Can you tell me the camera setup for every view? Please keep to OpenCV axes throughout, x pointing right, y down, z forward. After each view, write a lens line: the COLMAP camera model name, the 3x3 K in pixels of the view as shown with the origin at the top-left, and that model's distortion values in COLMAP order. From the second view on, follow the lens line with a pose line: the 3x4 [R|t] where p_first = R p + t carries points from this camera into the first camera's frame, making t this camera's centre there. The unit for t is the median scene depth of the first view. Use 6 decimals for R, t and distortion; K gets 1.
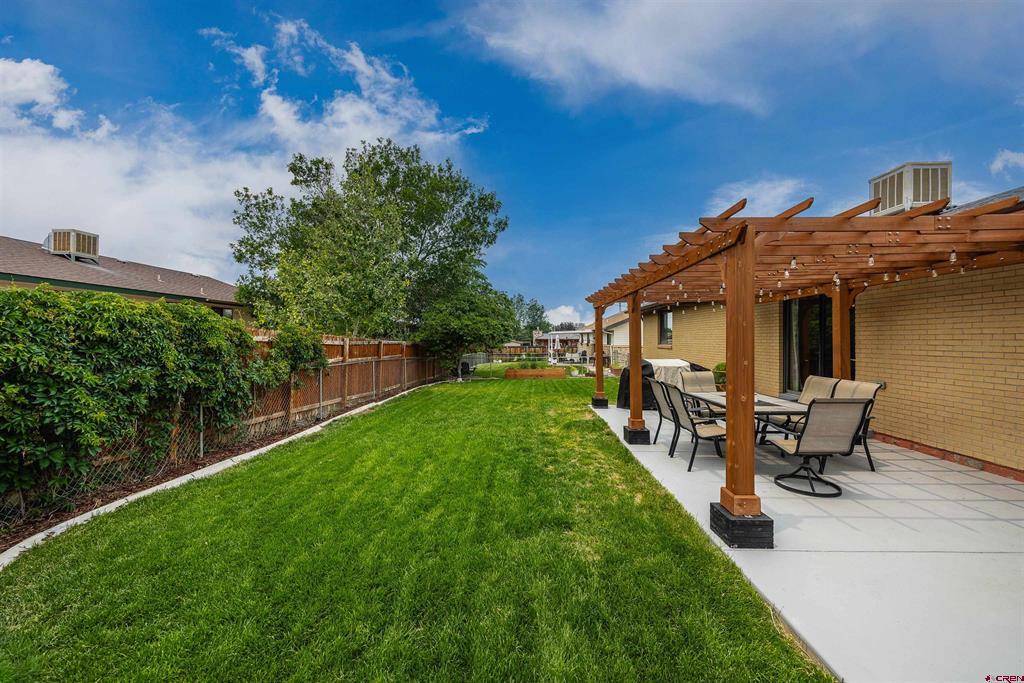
lens RADIAL K [[389.7, 0, 511.7], [0, 389.7, 337.3], [0, 0, 1]] dist [0.000151, -0.000012]
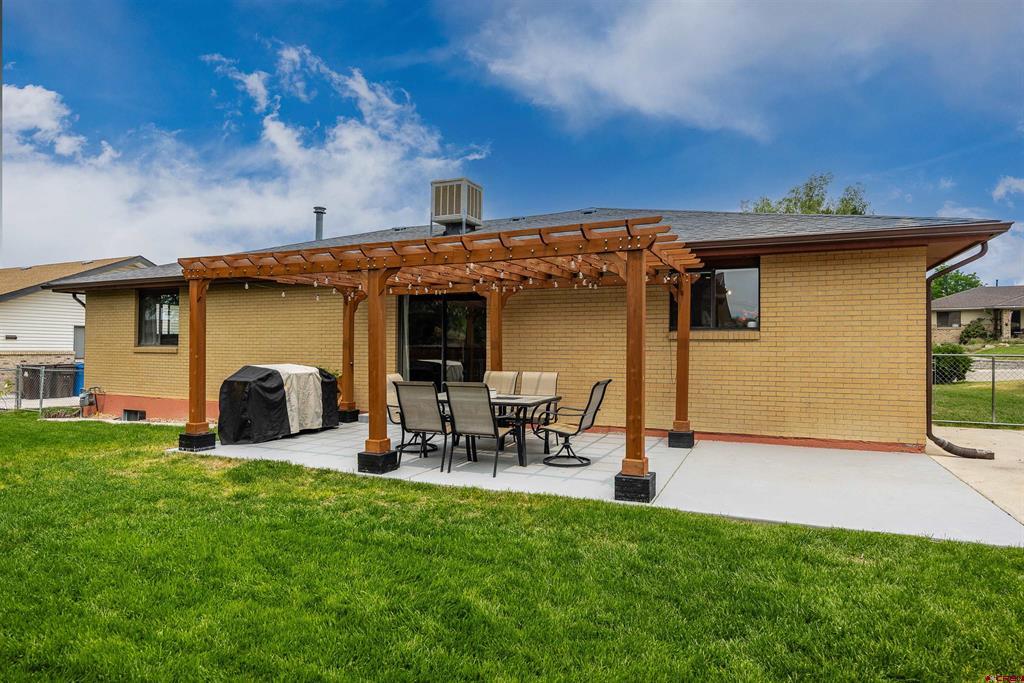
lens RADIAL K [[595.2, 0, 512.0], [0, 595.2, 341.5], [0, 0, 1]] dist [-0.001158, -0.000134]
pose [[0.357615, 0.014005, 0.933764, -0.738866], [-0.008699, 0.999894, -0.011665, 0.042738], [-0.933829, -0.003951, 0.357699, 0.427473]]
